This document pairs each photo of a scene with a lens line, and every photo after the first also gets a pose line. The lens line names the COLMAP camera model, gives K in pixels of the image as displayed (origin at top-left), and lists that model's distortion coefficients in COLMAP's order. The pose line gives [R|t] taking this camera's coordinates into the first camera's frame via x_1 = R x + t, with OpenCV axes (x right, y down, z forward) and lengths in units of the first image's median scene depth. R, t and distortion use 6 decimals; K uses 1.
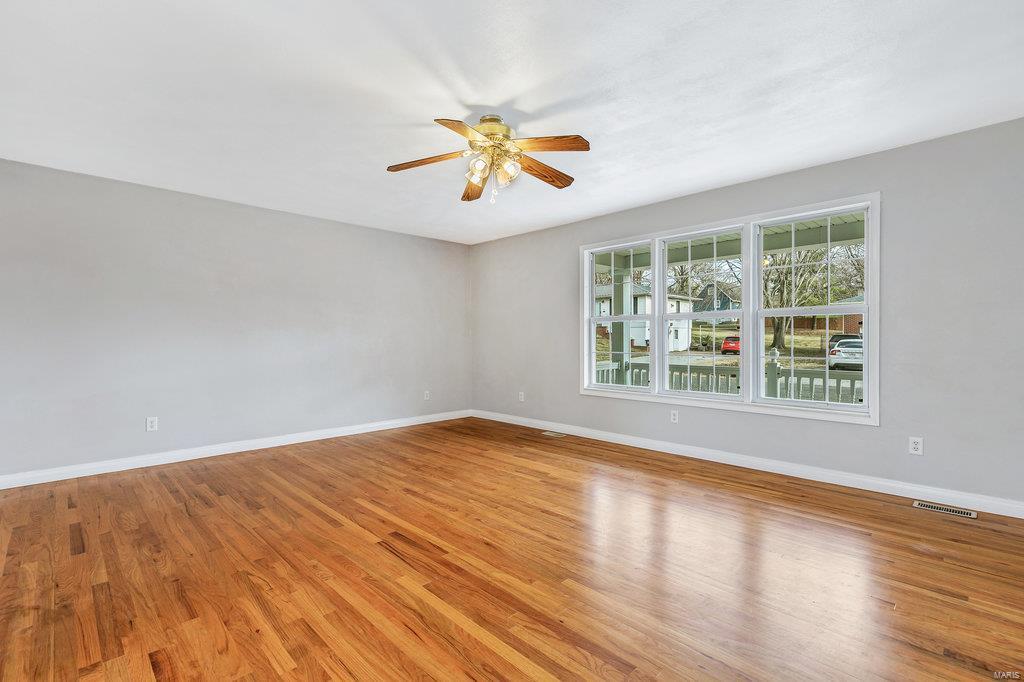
lens RADIAL K [[453.9, 0, 511.4], [0, 453.9, 338.0], [0, 0, 1]] dist [0.001066, -0.000134]
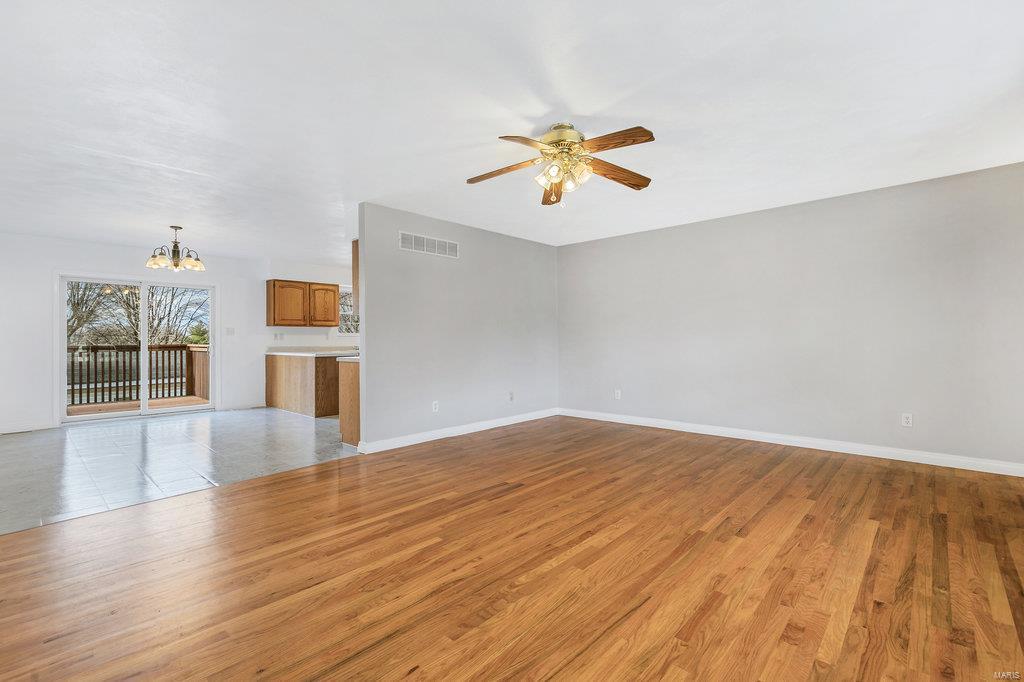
lens RADIAL K [[461.1, 0, 512.0], [0, 461.1, 341.0], [0, 0, 1]] dist [0.001522, 0.000254]
pose [[0.040817, 0.003952, -0.999159, 0.951142], [0.010318, 0.999937, 0.004377, 0.005731], [0.999113, -0.010488, 0.040774, 0.811292]]
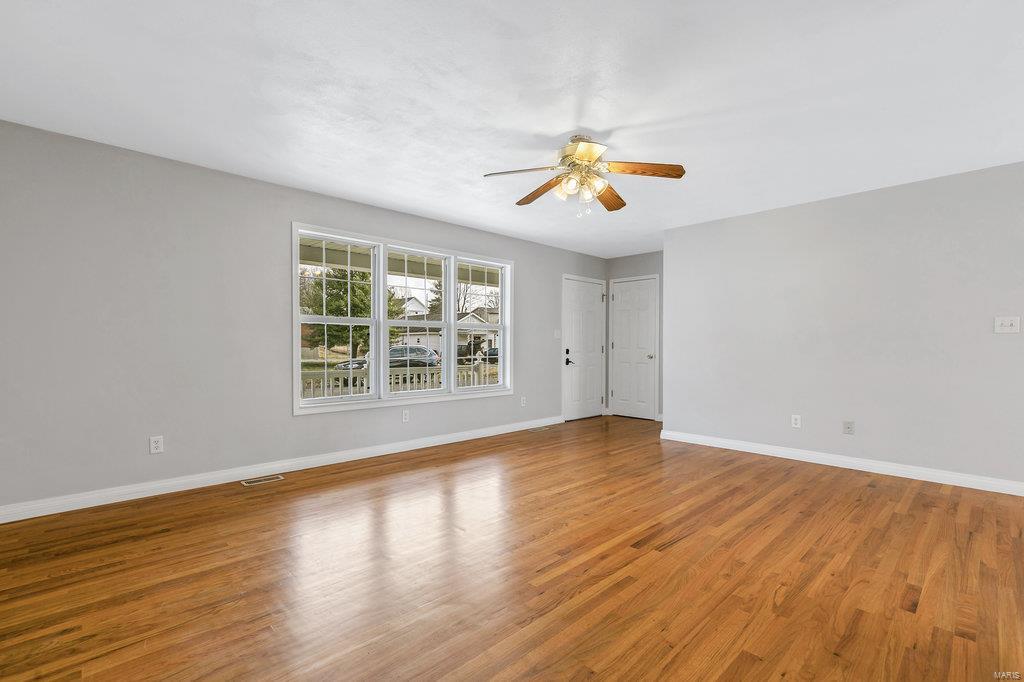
lens RADIAL K [[462.8, 0, 505.1], [0, 462.8, 344.1], [0, 0, 1]] dist [-0.000291, -0.000083]
pose [[0.026883, 0.002235, 0.999636, -1.097197], [-0.004882, 0.999986, -0.002105, 0.005086], [-0.999627, -0.004824, 0.026894, 1.101044]]
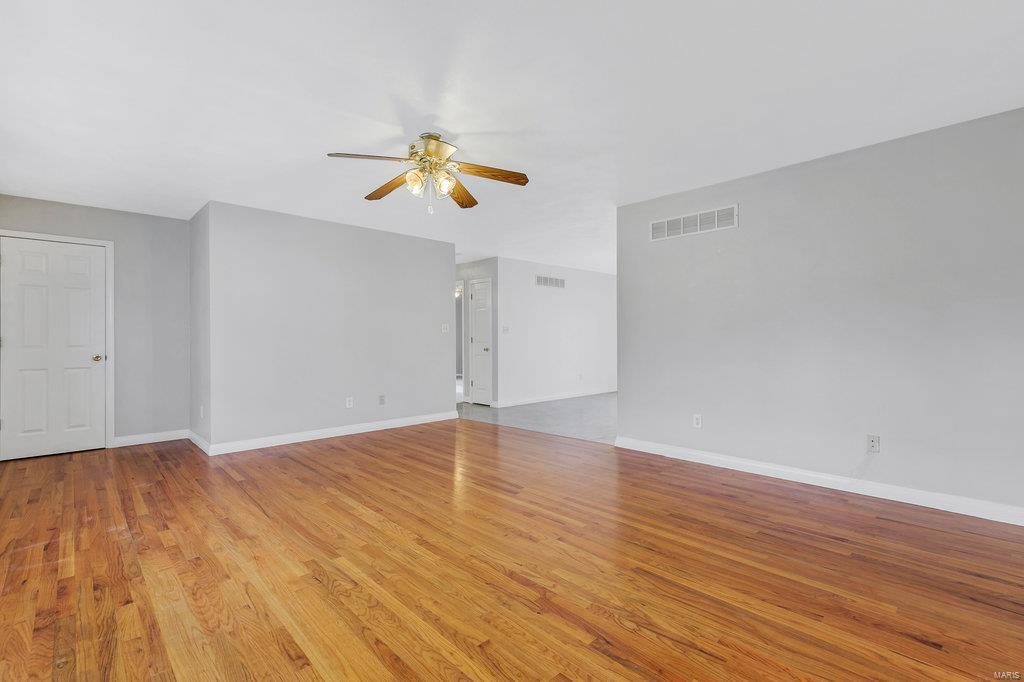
lens RADIAL K [[456.5, 0, 513.0], [0, 456.5, 362.9], [0, 0, 1]] dist [0.000533, 0.000362]
pose [[-0.999828, 0.003274, 0.018272, -0.240894], [0.004154, 0.998823, 0.048316, 0.007370], [-0.018093, 0.048383, -0.998665, 1.977795]]
